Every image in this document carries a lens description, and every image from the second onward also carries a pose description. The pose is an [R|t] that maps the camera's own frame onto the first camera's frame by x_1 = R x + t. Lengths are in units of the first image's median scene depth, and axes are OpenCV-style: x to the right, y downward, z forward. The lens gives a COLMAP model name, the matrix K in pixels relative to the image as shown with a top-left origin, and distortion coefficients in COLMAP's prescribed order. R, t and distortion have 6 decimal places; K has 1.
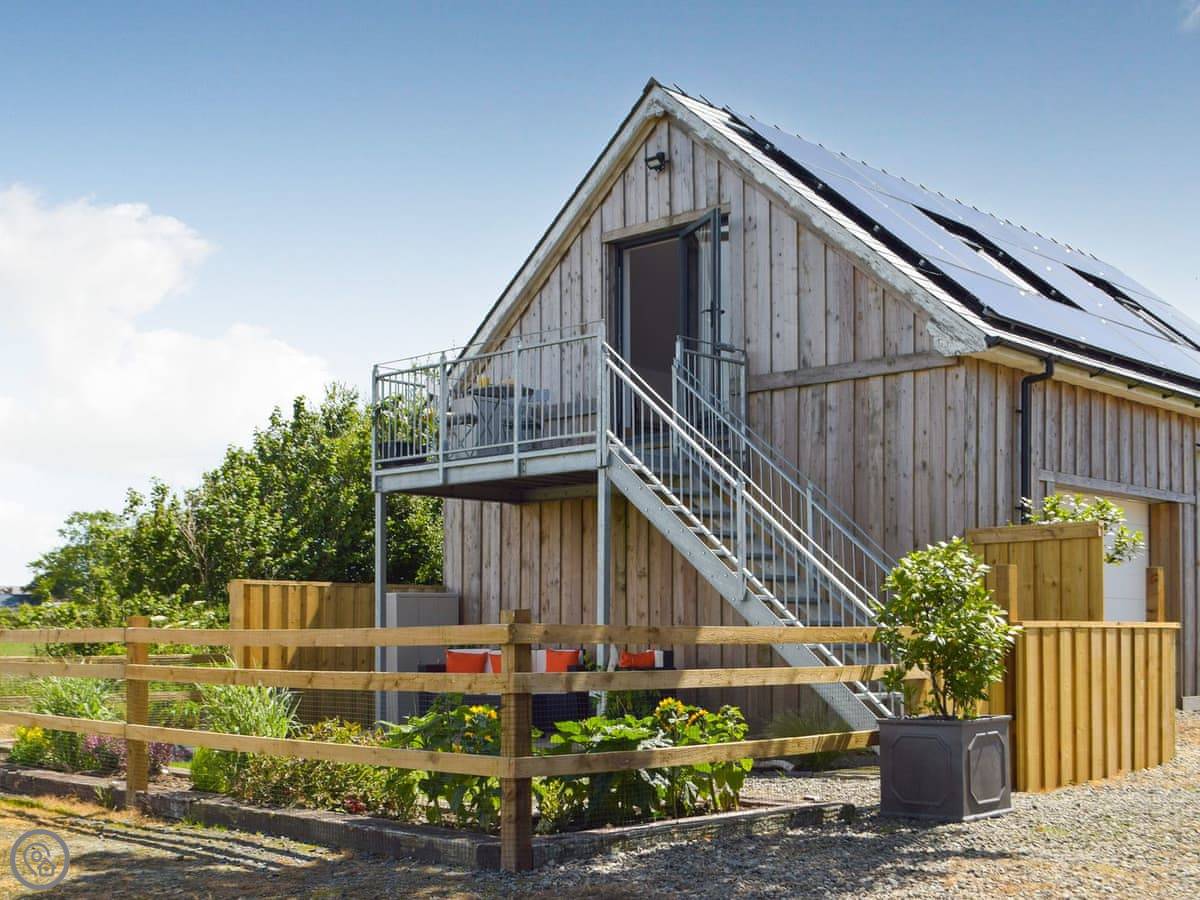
lens RADIAL K [[1782.3, 0, 600.0], [0, 1782.3, 450.0], [0, 0, 1]] dist [-0.247607, -0.077737]
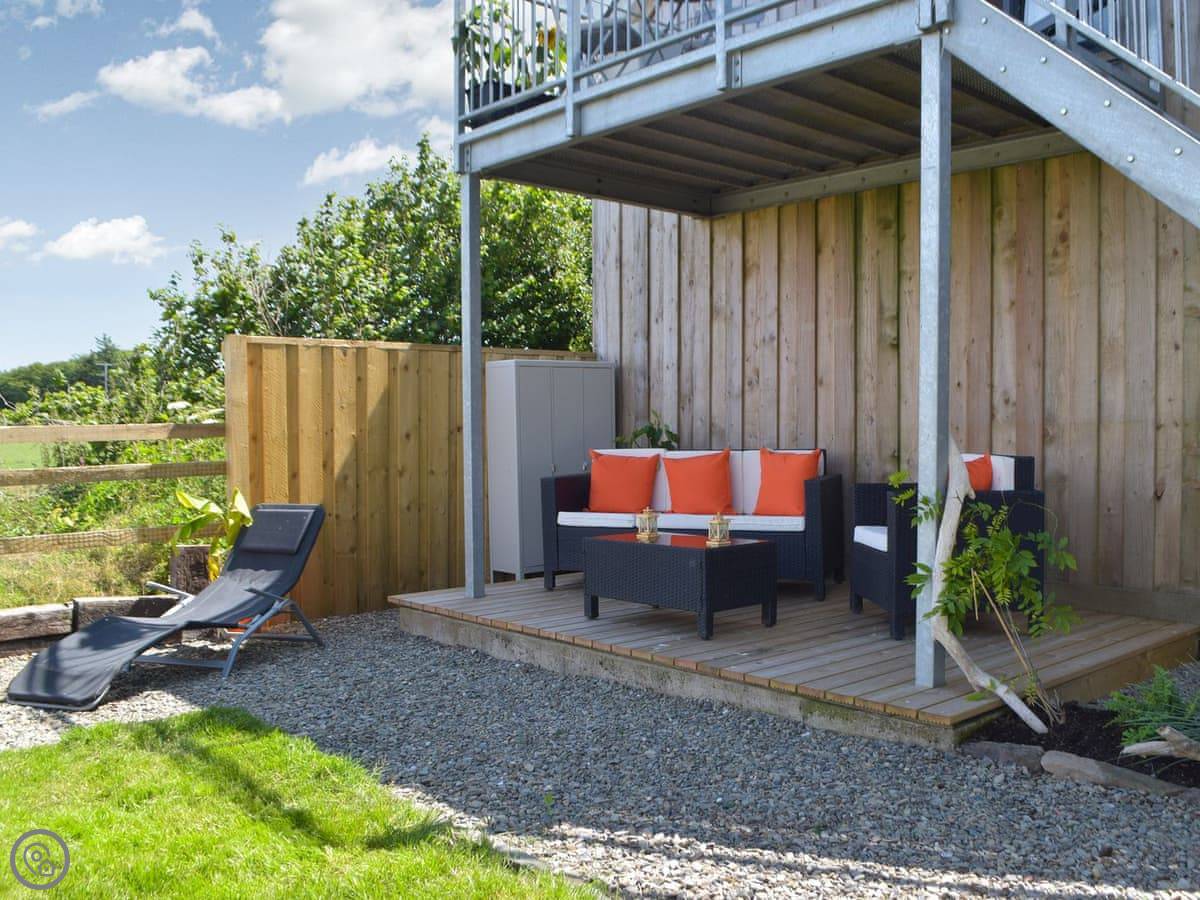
lens RADIAL K [[1184.1, 0, 597.9], [0, 1184.1, 409.9], [0, 0, 1]] dist [-0.106690, 0.015177]
pose [[0.993995, -0.002036, -0.109407, -0.038766], [0.012160, 0.995689, 0.091956, 0.059325], [0.108749, -0.092734, 0.989734, 0.577316]]
